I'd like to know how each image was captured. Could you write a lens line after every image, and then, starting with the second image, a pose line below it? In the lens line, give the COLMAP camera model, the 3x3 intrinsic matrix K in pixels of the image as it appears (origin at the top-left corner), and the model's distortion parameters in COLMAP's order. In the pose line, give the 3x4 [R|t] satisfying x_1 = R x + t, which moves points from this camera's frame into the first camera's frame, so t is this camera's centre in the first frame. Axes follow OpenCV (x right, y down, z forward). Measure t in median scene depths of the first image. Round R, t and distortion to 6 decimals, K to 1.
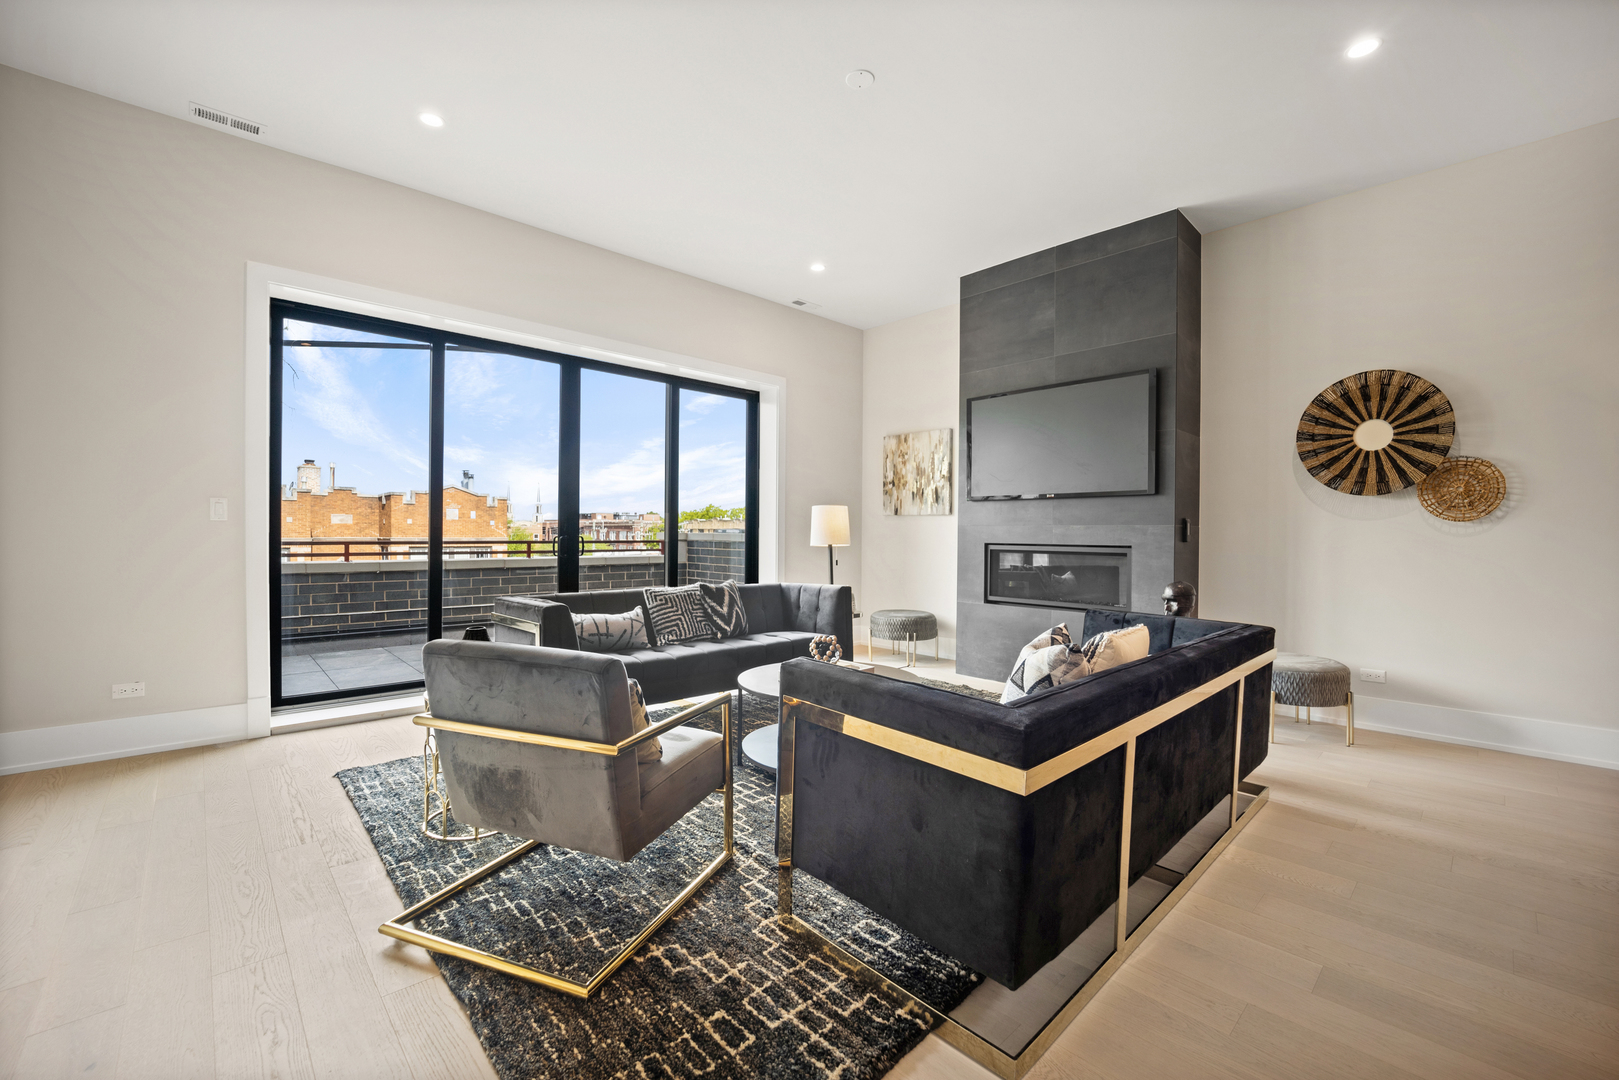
lens RADIAL K [[664.6, 0, 806.2], [0, 664.6, 537.1], [0, 0, 1]] dist [-0.020331, 0.000187]
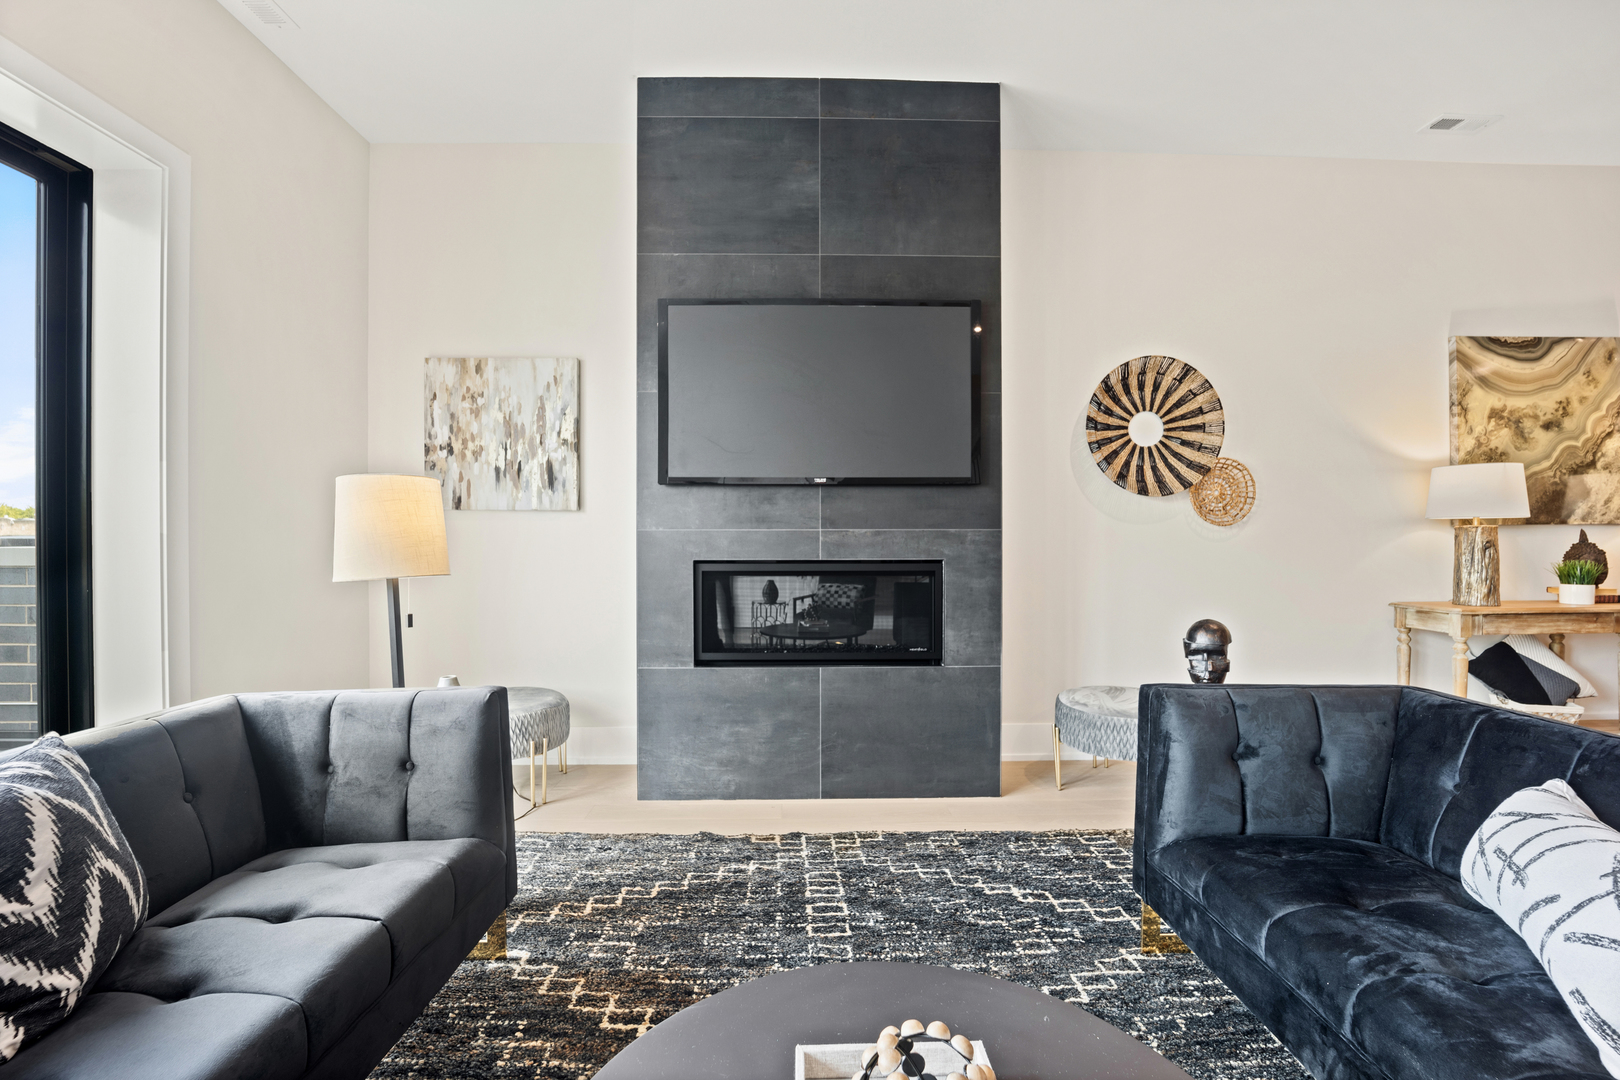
lens RADIAL K [[672.4, 0, 806.6], [0, 672.4, 542.9], [0, 0, 1]] dist [-0.020753, 0.000432]
pose [[0.666896, -0.011401, 0.745064, -0.098552], [0.011601, 0.999921, 0.004917, -0.008271], [-0.745061, 0.005364, 0.666975, 0.582243]]
